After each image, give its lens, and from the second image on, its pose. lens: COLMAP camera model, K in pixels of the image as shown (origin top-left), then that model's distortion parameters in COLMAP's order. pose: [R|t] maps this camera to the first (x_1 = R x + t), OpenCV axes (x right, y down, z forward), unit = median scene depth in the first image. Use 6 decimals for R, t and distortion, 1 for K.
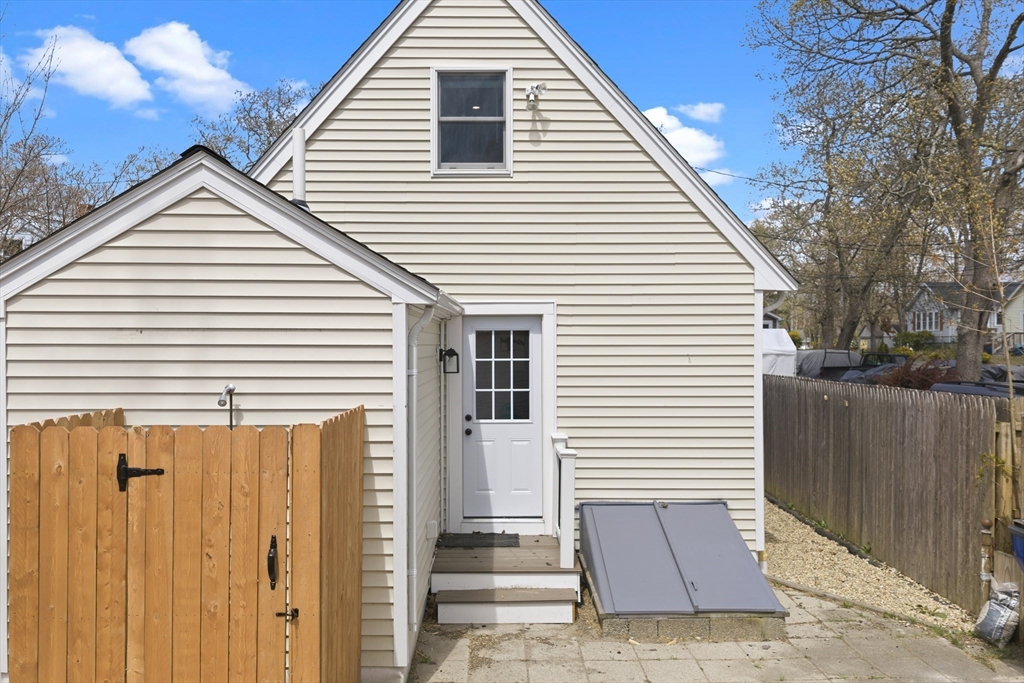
lens RADIAL K [[836.4, 0, 514.6], [0, 836.4, 341.0], [0, 0, 1]] dist [0.010275, -0.020186]
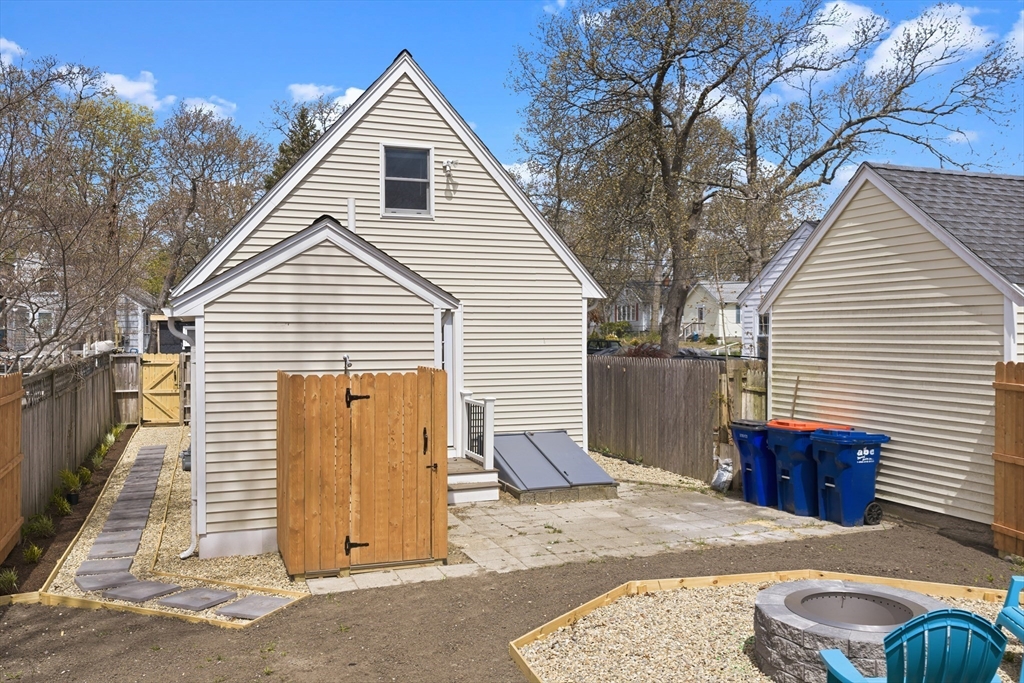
lens RADIAL K [[836.4, 0, 505.6], [0, 836.4, 339.4], [0, 0, 1]] dist [0.010275, -0.020186]
pose [[0.945747, -0.004985, 0.324865, -0.376789], [0.001308, 0.999933, 0.011534, 0.000427], [-0.324901, -0.010484, 0.945690, -0.469906]]
